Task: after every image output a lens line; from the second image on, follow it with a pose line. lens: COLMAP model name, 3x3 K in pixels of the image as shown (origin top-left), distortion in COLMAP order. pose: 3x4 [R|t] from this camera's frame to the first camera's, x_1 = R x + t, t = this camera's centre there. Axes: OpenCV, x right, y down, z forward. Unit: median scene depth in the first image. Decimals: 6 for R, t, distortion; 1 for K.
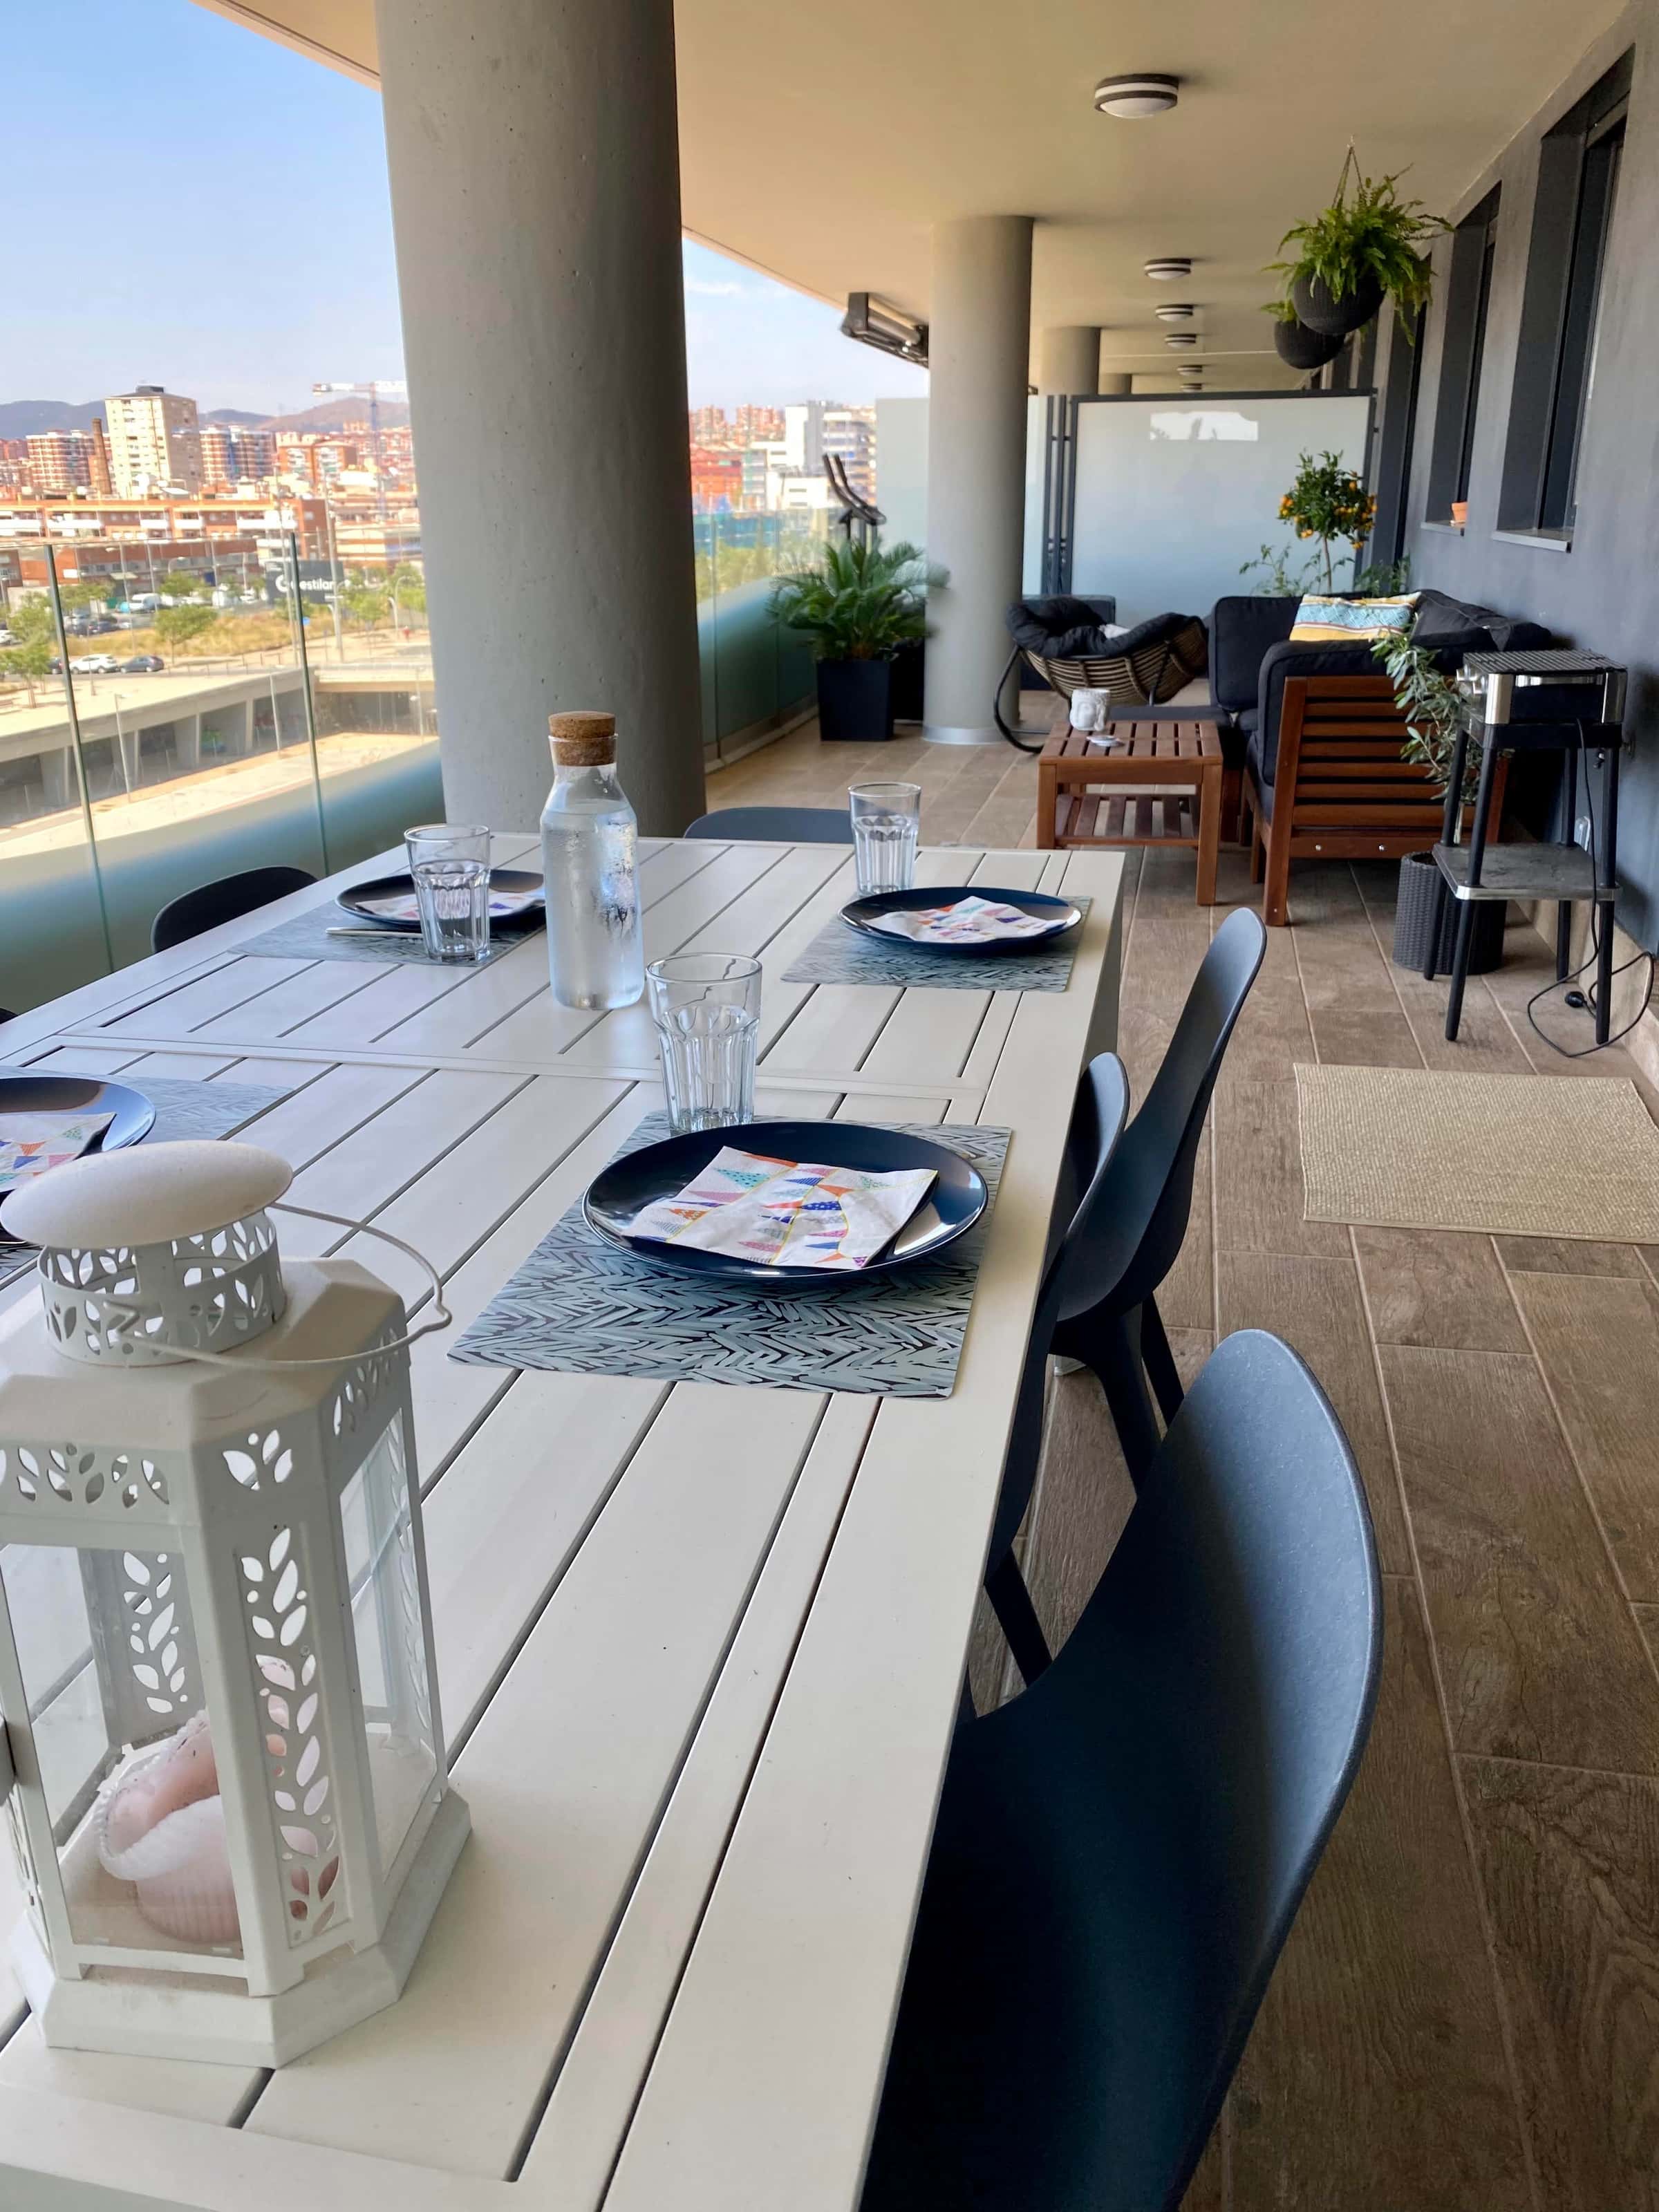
lens RADIAL K [[1704.4, 0, 822.5], [0, 1704.4, 1092.6], [0, 0, 1]] dist [0.030875, -0.042695]
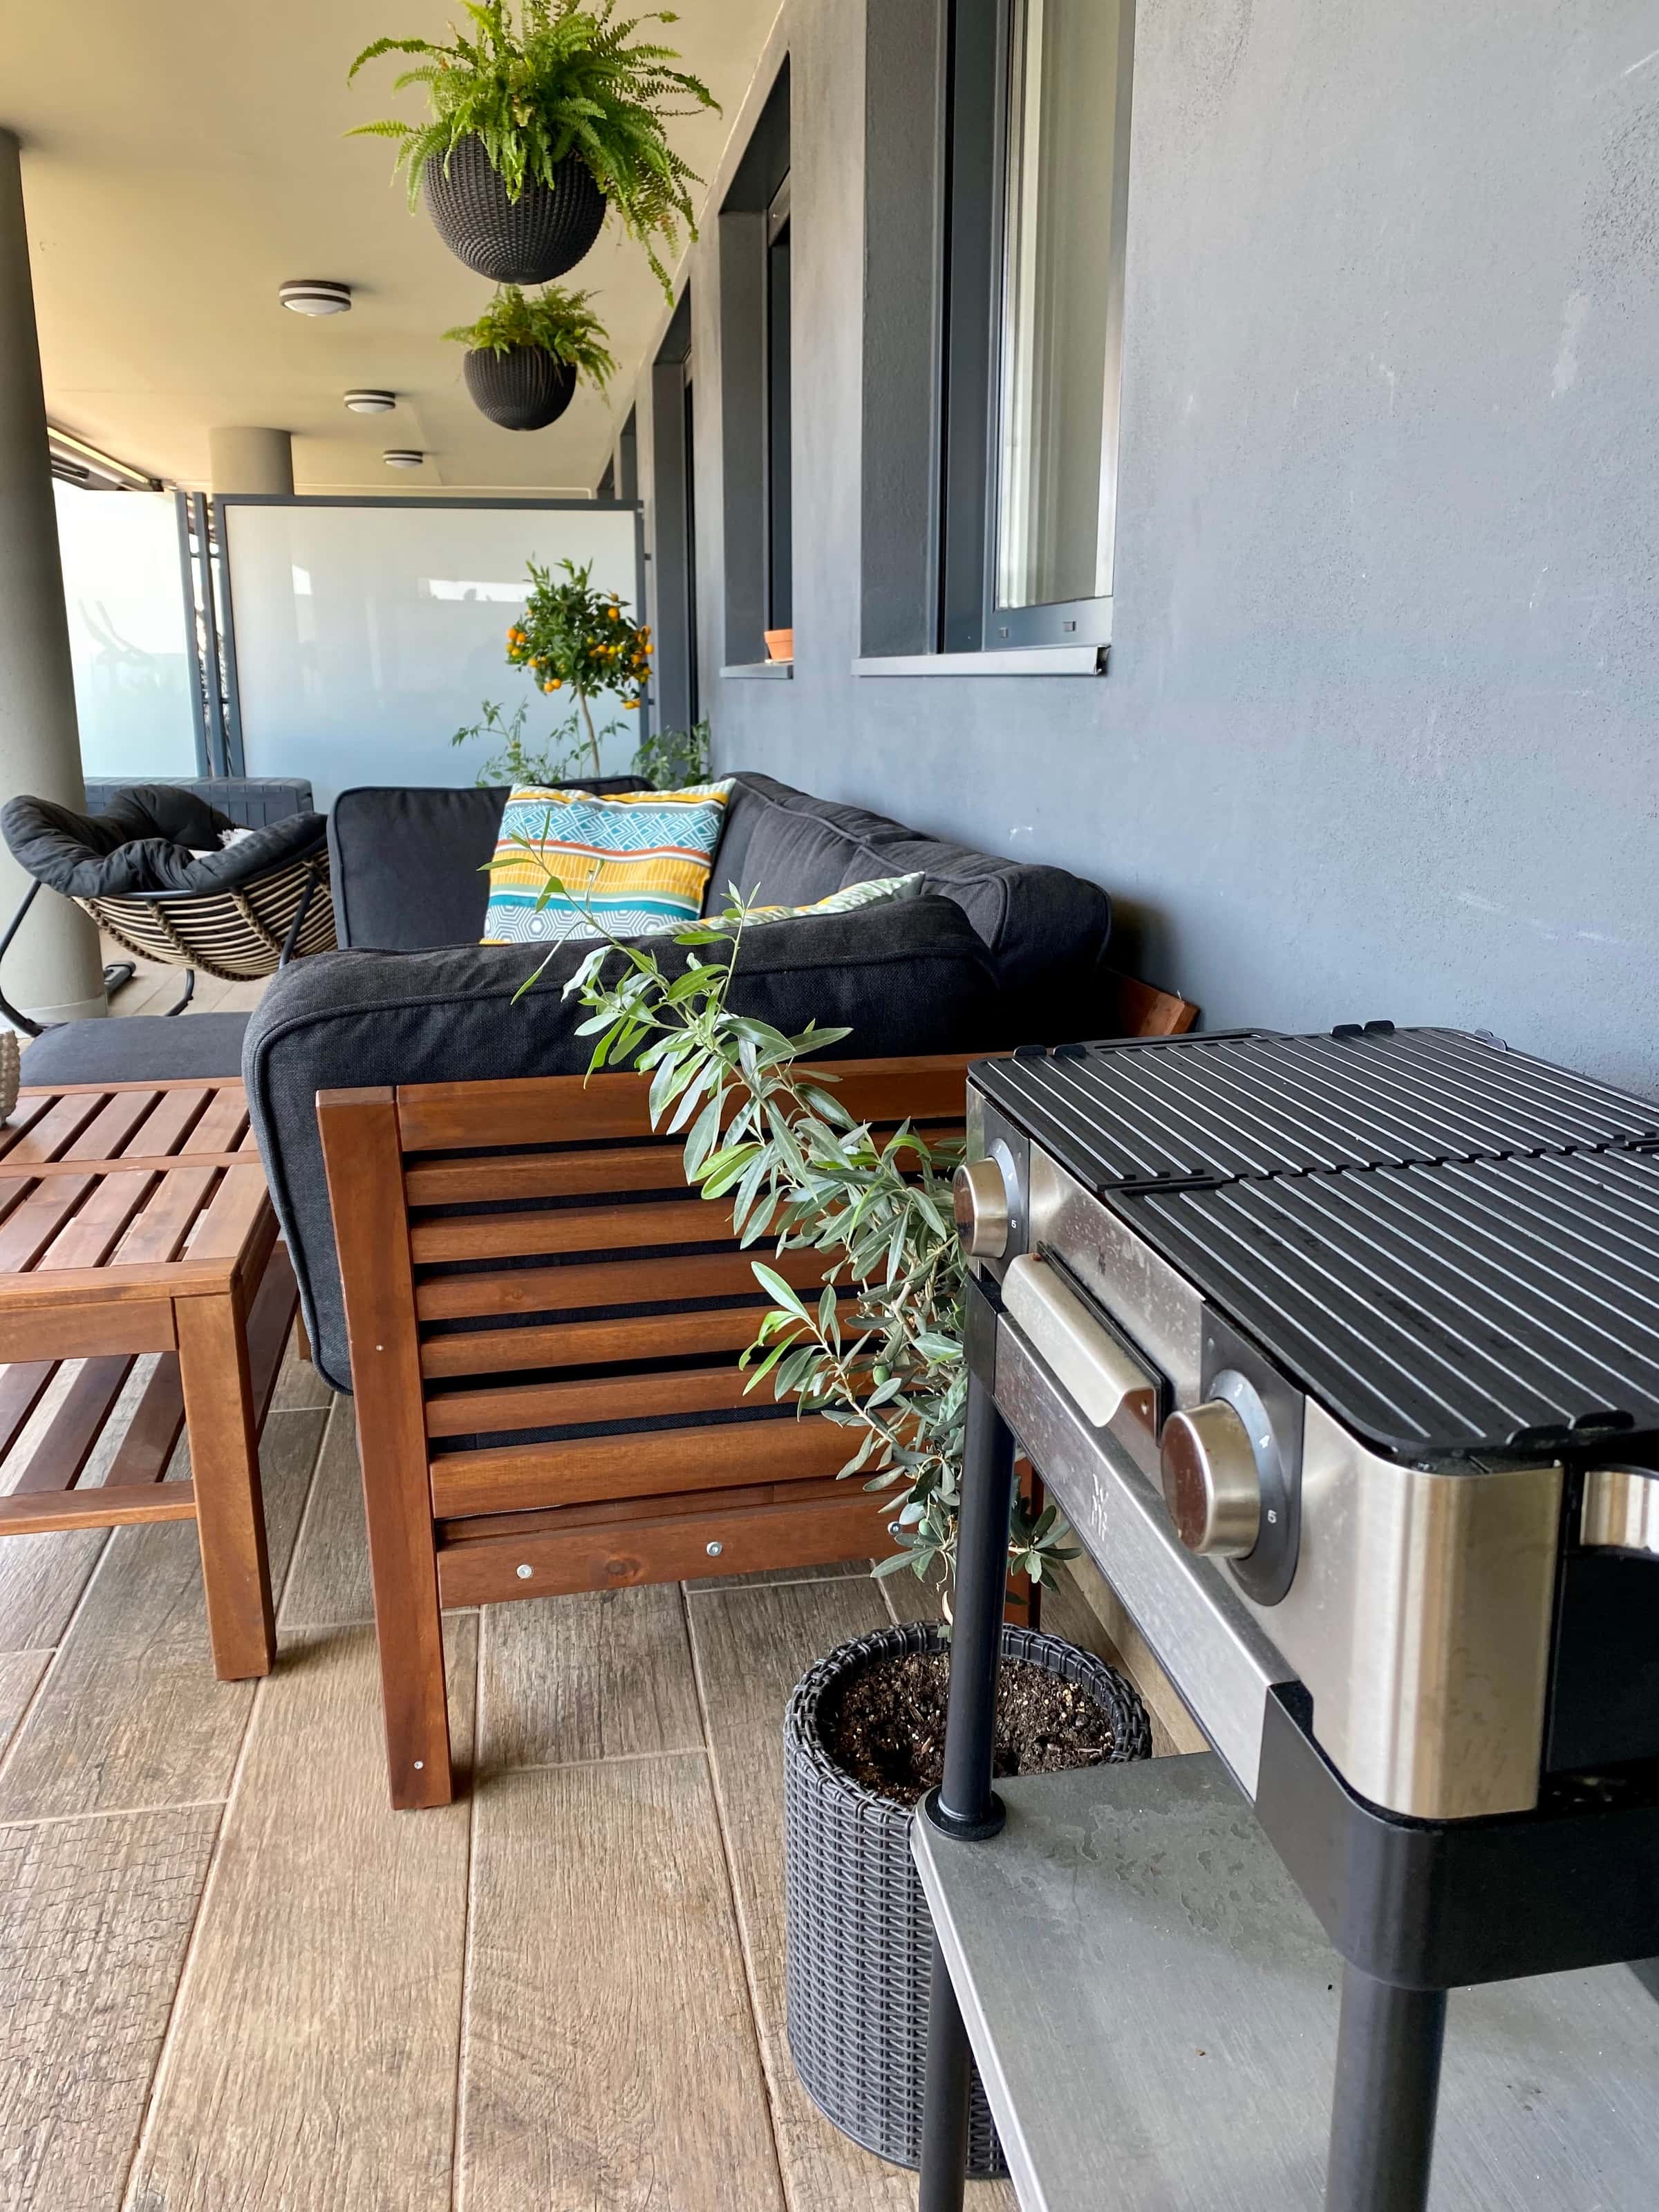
lens RADIAL K [[1704.4, 0, 836.1], [0, 1704.4, 1071.1], [0, 0, 1]] dist [0.030875, -0.042695]
pose [[0.926418, -0.072805, 0.369390, 0.128586], [0.112995, 0.989662, -0.088329, -0.110193], [-0.359141, 0.123569, 0.925067, 0.370976]]
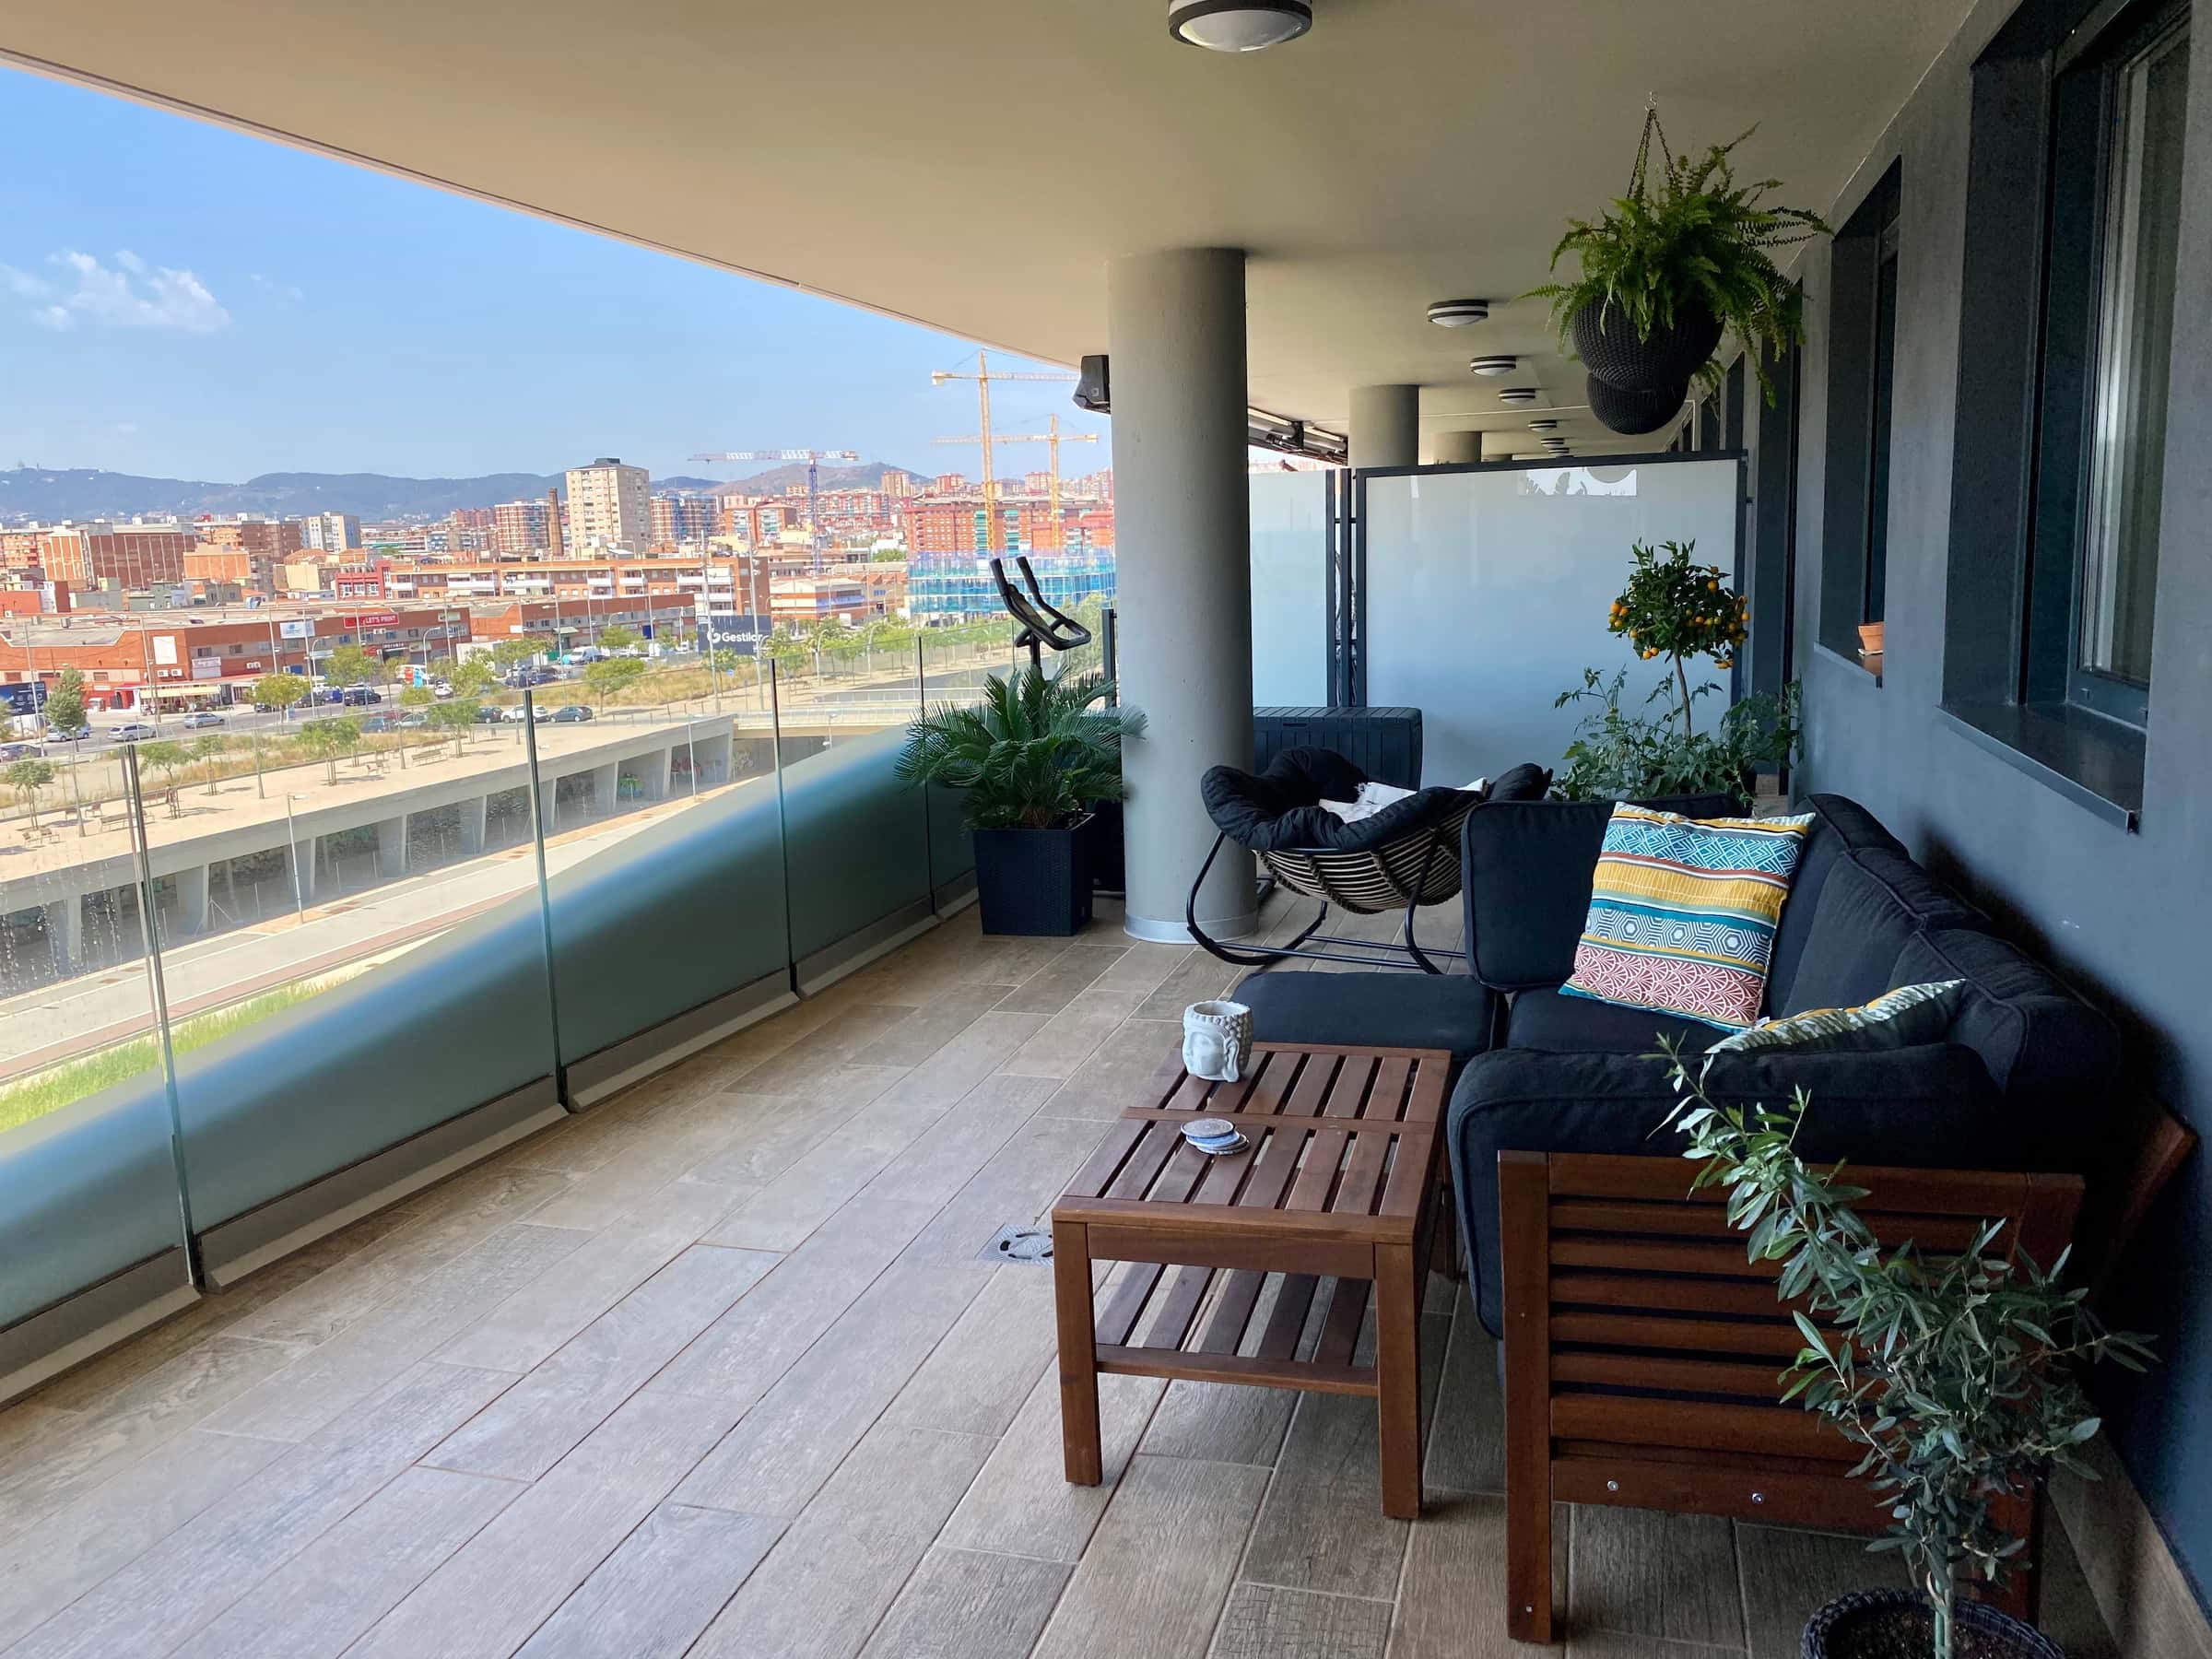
lens RADIAL K [[1704.4, 0, 1127.7], [0, 1704.4, 828.0], [0, 0, 1]] dist [0.030875, -0.042695]
pose [[0.997813, -0.011154, -0.065154, 0.107805], [-0.000014, 0.985624, -0.168952, -0.129925], [0.066102, 0.168583, 0.983468, 0.289797]]
